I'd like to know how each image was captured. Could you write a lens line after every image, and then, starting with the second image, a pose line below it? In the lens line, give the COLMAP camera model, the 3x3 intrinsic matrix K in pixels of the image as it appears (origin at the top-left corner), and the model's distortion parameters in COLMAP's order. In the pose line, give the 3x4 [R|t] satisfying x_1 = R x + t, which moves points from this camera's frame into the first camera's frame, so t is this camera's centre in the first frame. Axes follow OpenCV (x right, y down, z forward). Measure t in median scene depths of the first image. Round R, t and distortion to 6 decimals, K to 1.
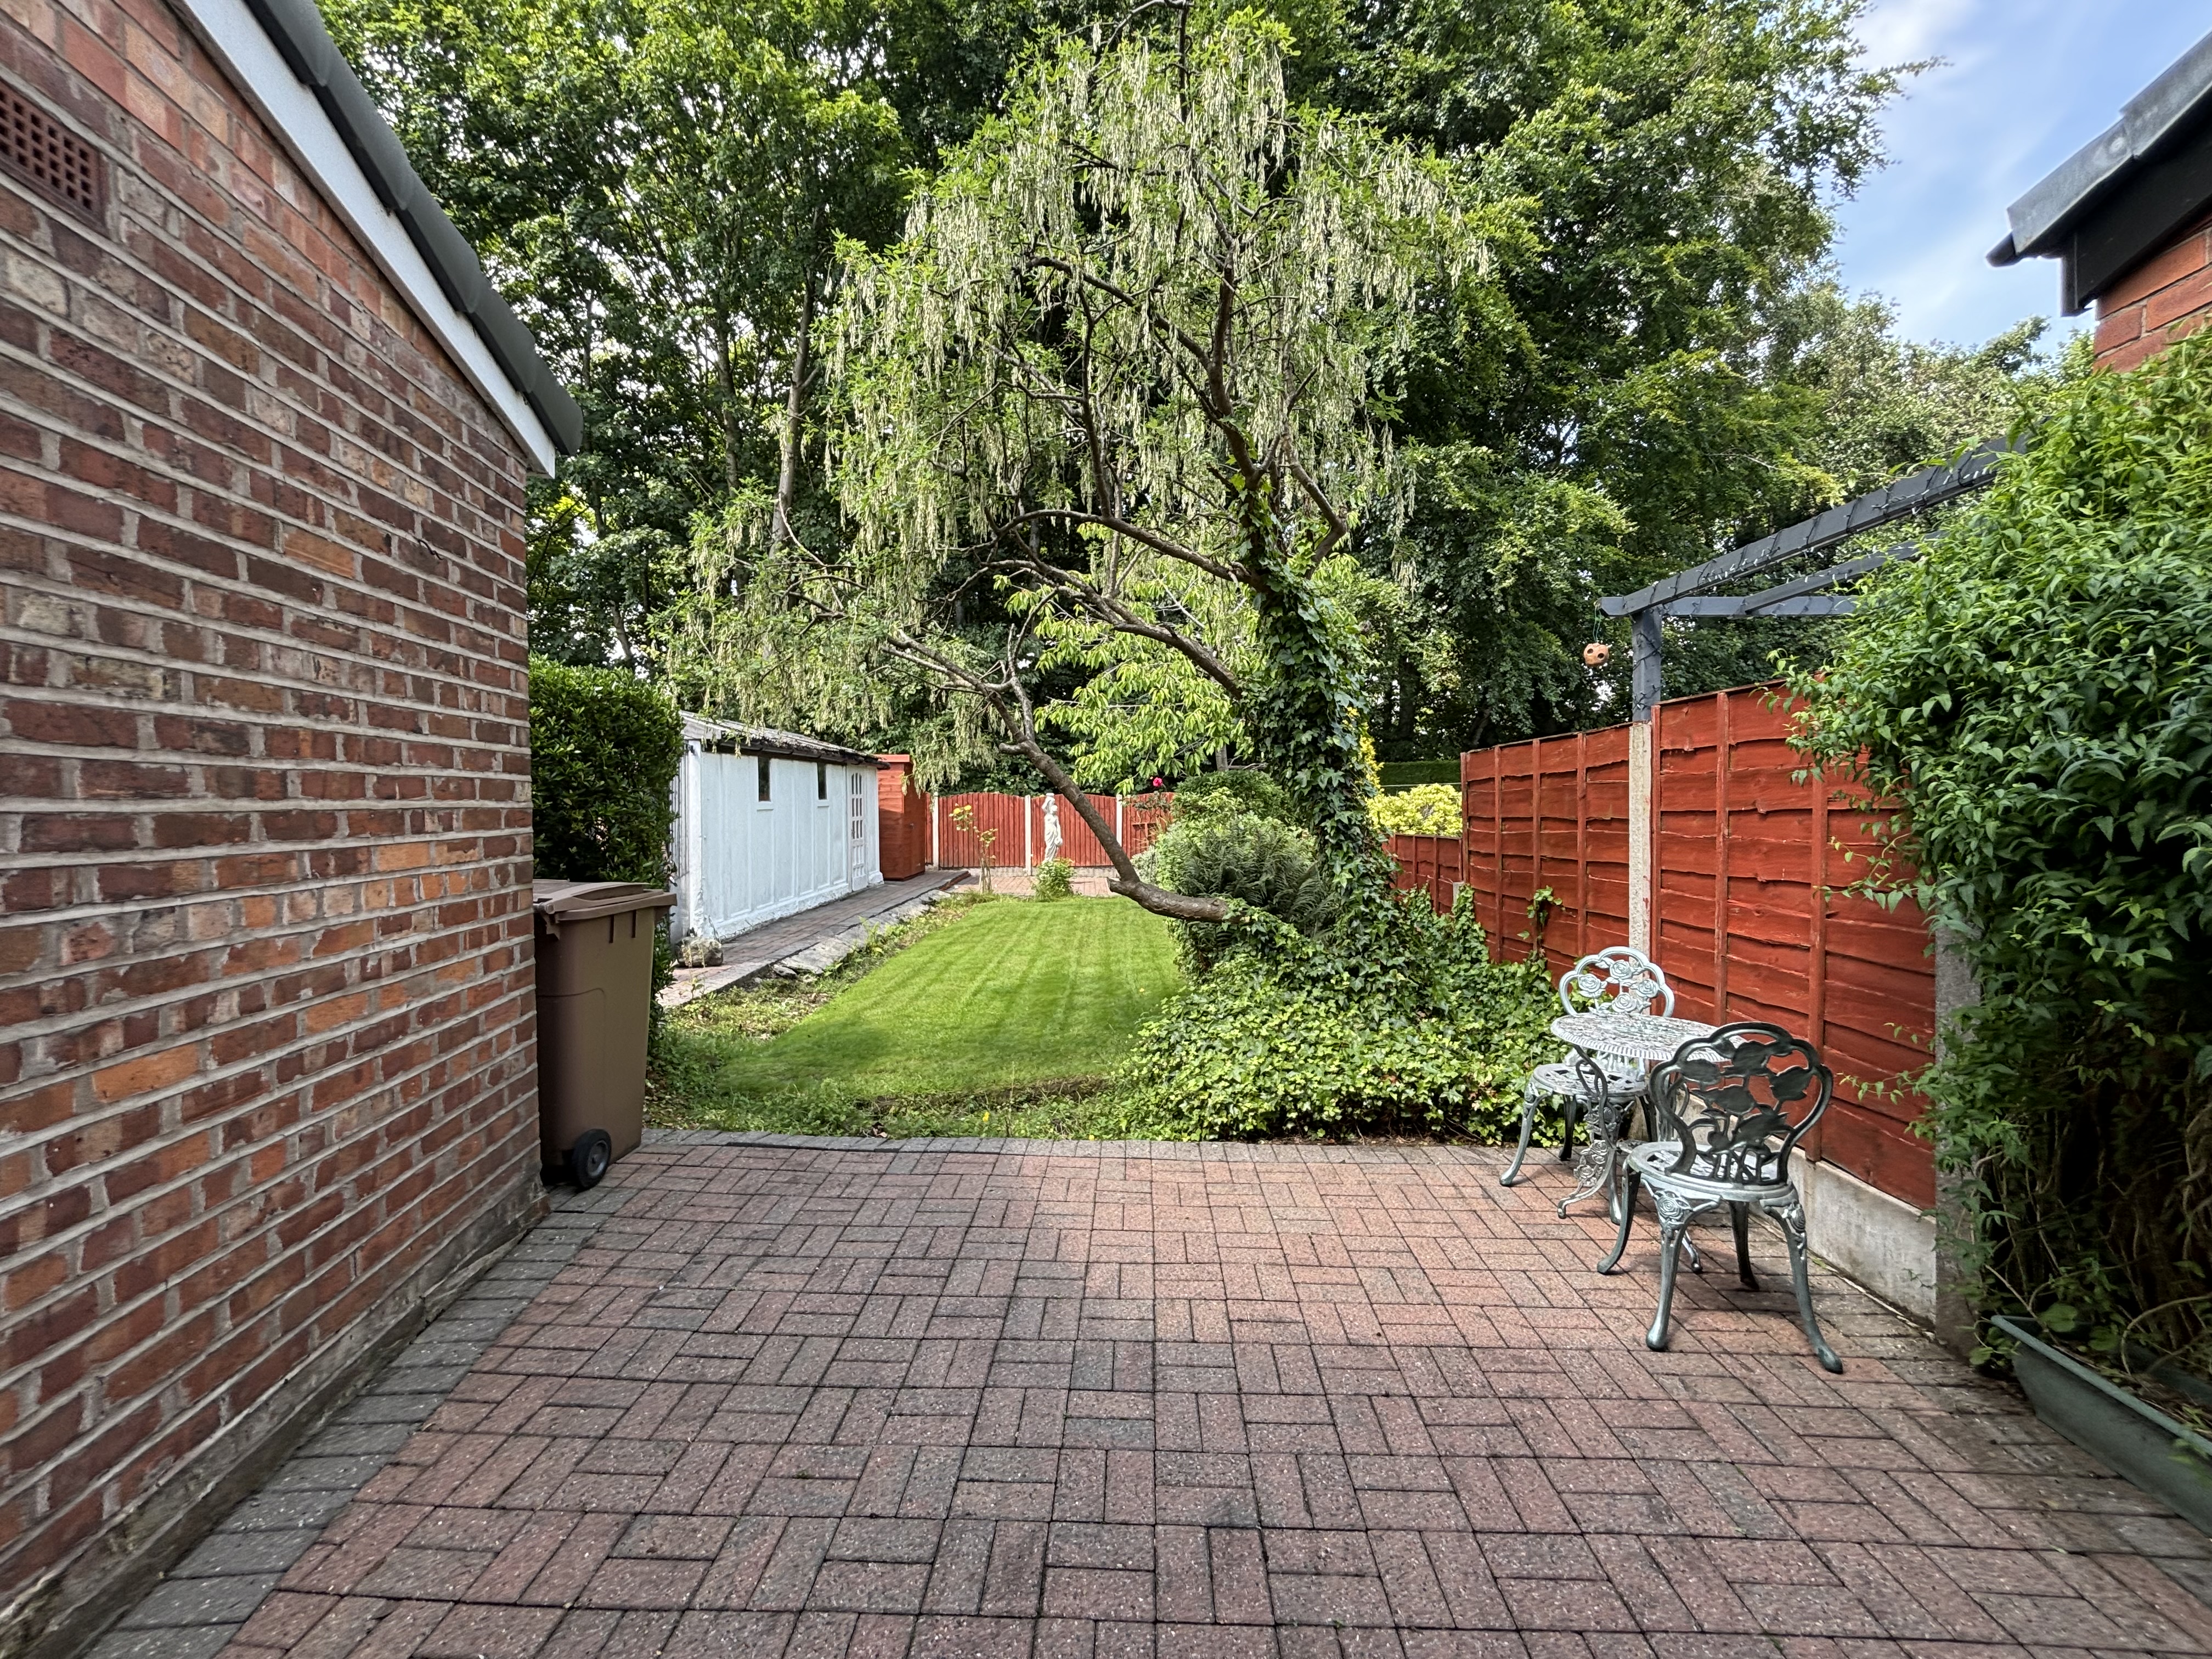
lens RADIAL K [[896.2, 0, 1100.7], [0, 896.2, 832.6], [0, 0, 1]] dist [0.000671, -0.000471]
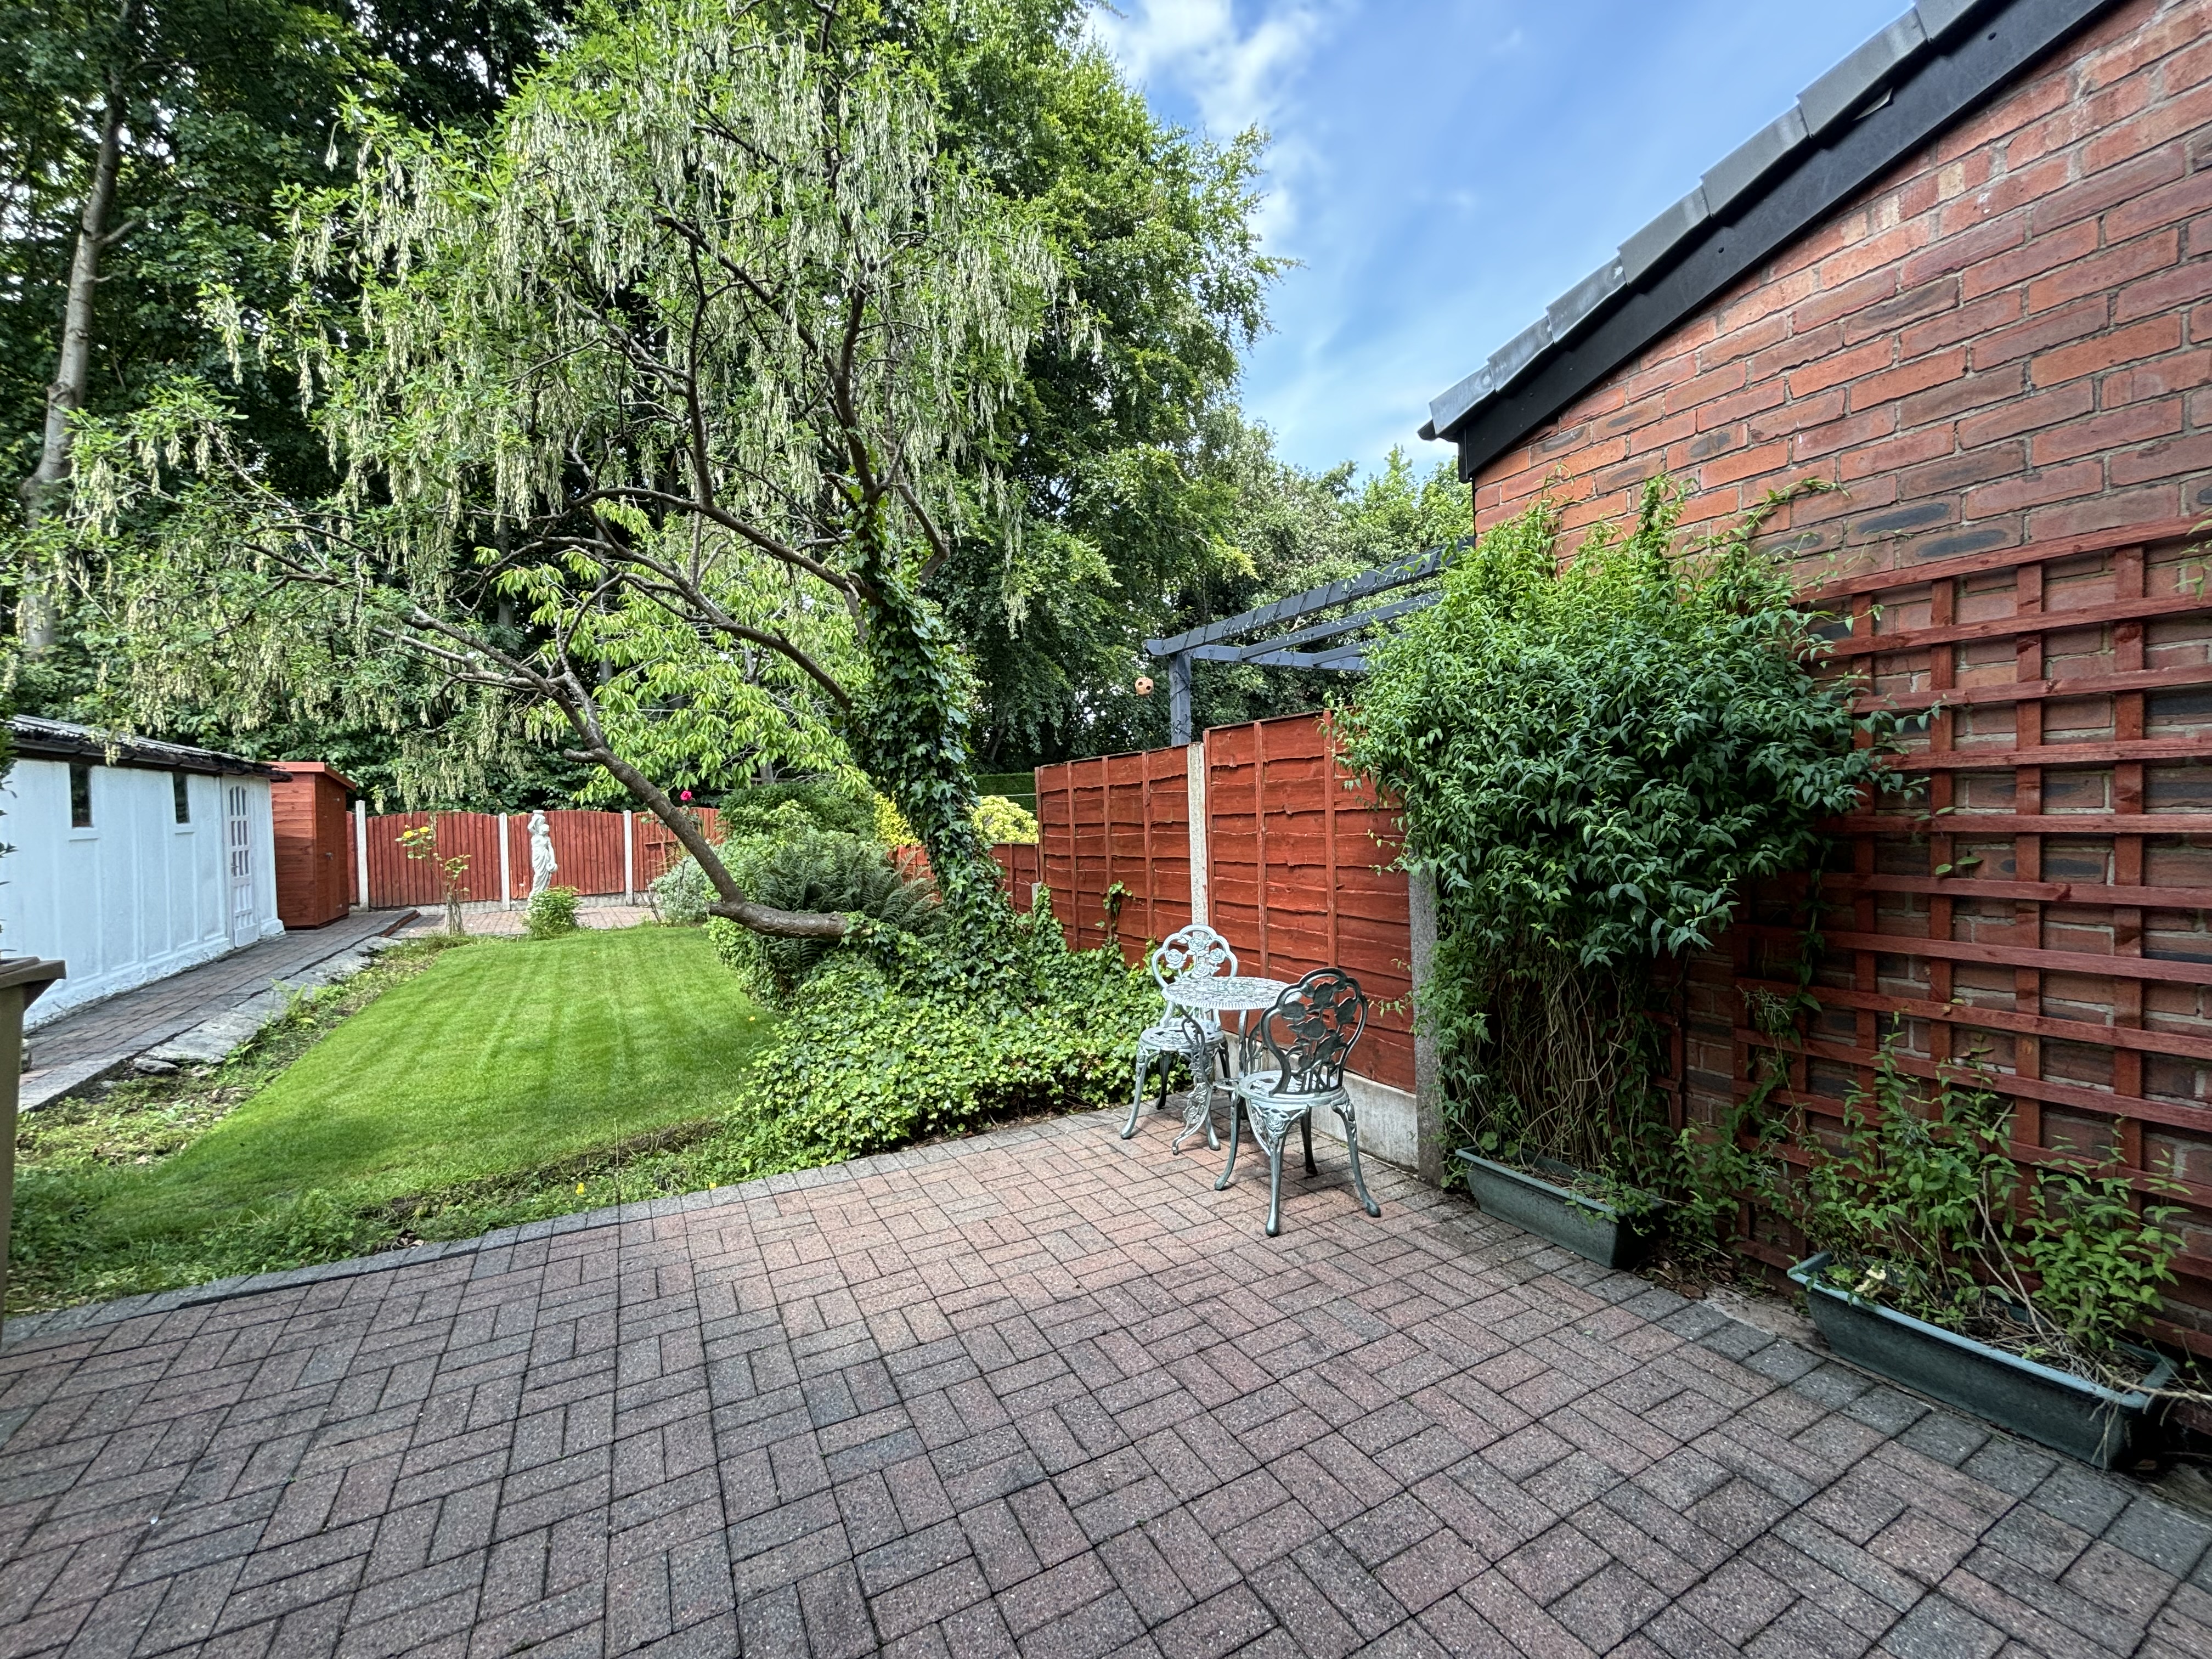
lens RADIAL K [[896.2, 0, 1103.5], [0, 896.2, 833.1], [0, 0, 1]] dist [0.000671, -0.000471]
pose [[0.859182, -0.028057, 0.510900, -0.136692], [0.035603, 0.999354, -0.004992, 0.002429], [-0.510429, 0.022479, 0.859626, 0.008154]]
